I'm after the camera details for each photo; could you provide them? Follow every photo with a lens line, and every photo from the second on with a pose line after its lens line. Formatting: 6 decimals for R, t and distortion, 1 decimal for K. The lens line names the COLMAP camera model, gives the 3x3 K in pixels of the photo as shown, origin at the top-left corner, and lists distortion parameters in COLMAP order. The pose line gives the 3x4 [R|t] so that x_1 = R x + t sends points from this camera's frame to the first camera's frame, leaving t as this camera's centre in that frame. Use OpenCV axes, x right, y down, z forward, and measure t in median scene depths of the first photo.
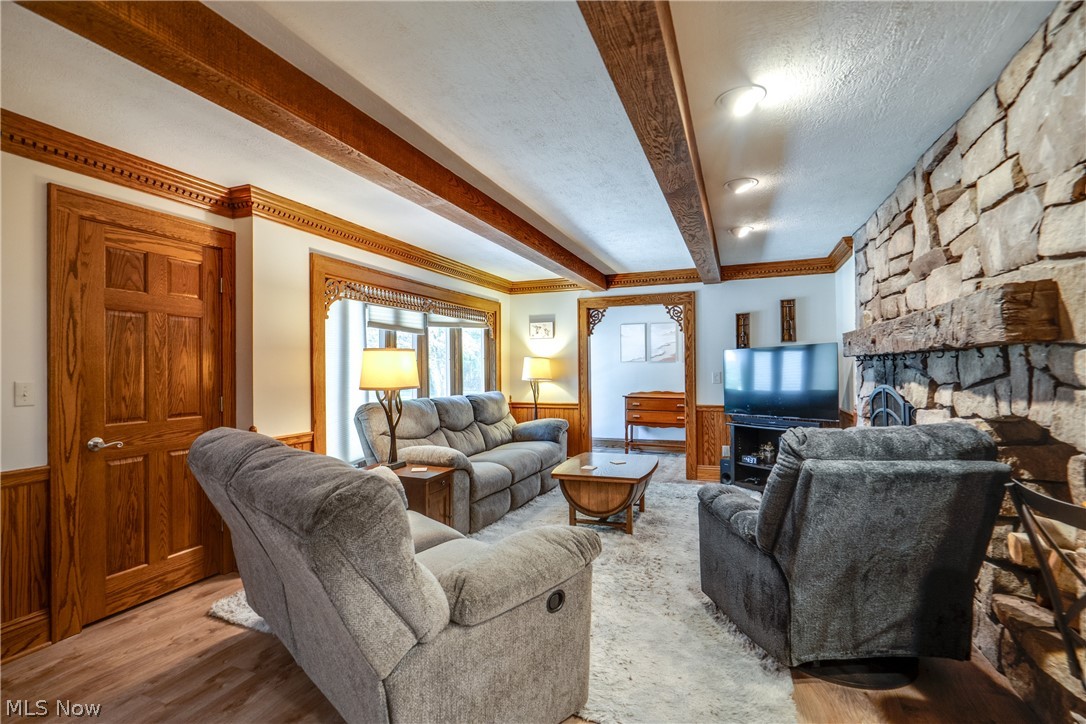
lens RADIAL K [[501.6, 0, 544.6], [0, 501.6, 366.4], [0, 0, 1]] dist [-0.000220, 0.000399]
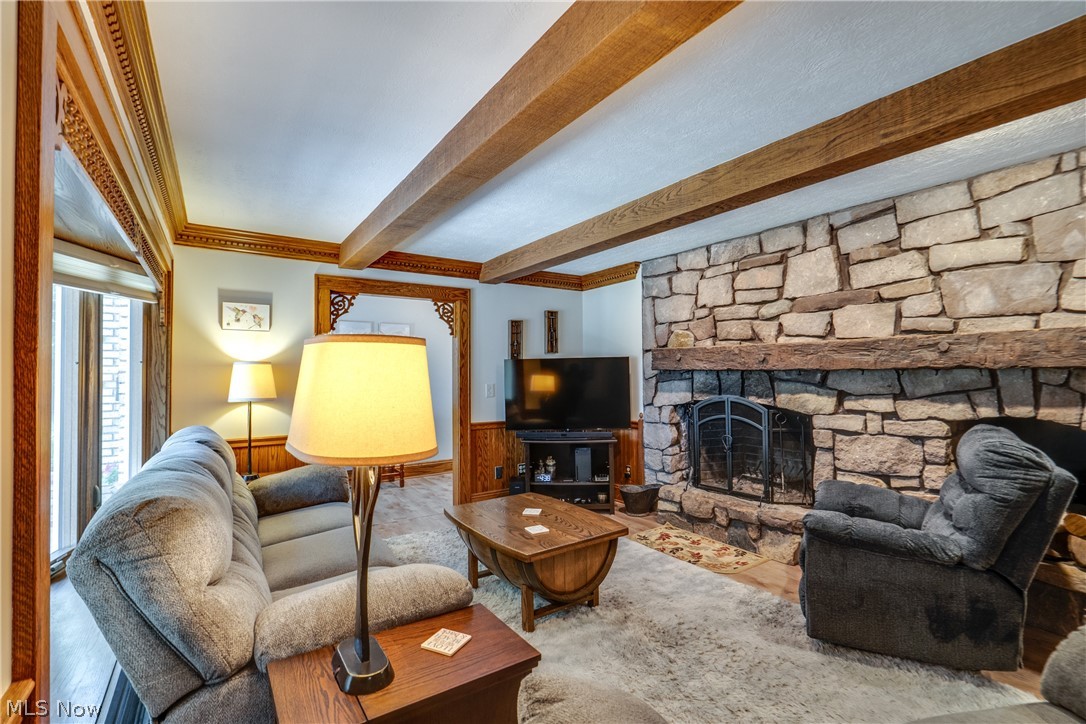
lens RADIAL K [[501.6, 0, 544.2], [0, 501.6, 359.1], [0, 0, 1]] dist [-0.000220, 0.000399]
pose [[0.579679, 0.031065, 0.814252, -0.433633], [-0.006096, 0.999410, -0.033789, -0.004183], [-0.814822, 0.014623, 0.579527, 0.551441]]
